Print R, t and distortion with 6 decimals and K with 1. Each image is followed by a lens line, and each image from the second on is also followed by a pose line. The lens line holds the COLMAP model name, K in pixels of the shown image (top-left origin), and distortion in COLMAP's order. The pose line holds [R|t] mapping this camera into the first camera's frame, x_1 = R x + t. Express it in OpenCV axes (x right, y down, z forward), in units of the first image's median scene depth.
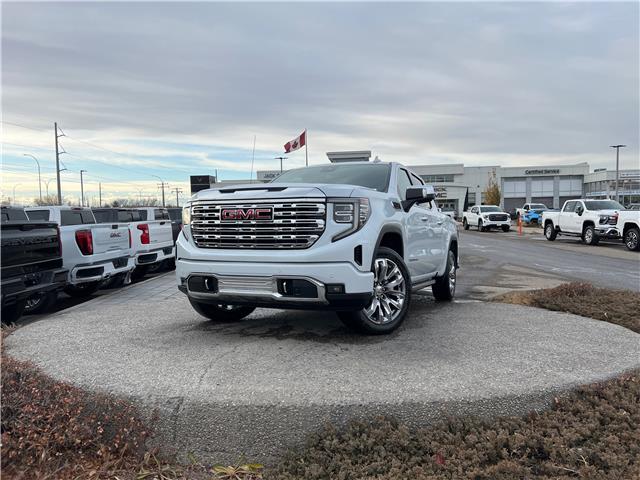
lens RADIAL K [[480.1, 0, 321.8], [0, 480.1, 243.6], [0, 0, 1]] dist [0.058870, -0.065094]
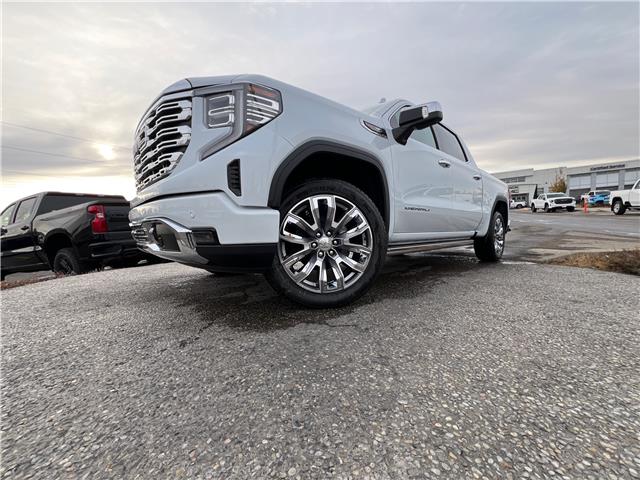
lens RADIAL K [[255.3, 0, 321.7], [0, 255.3, 243.6], [0, 0, 1]] dist [0.002064, 0.000276]
pose [[0.918153, -0.004069, -0.396204, 0.139240], [0.025980, 0.998414, 0.049952, 0.042998], [0.395372, -0.056157, 0.916803, 0.361746]]
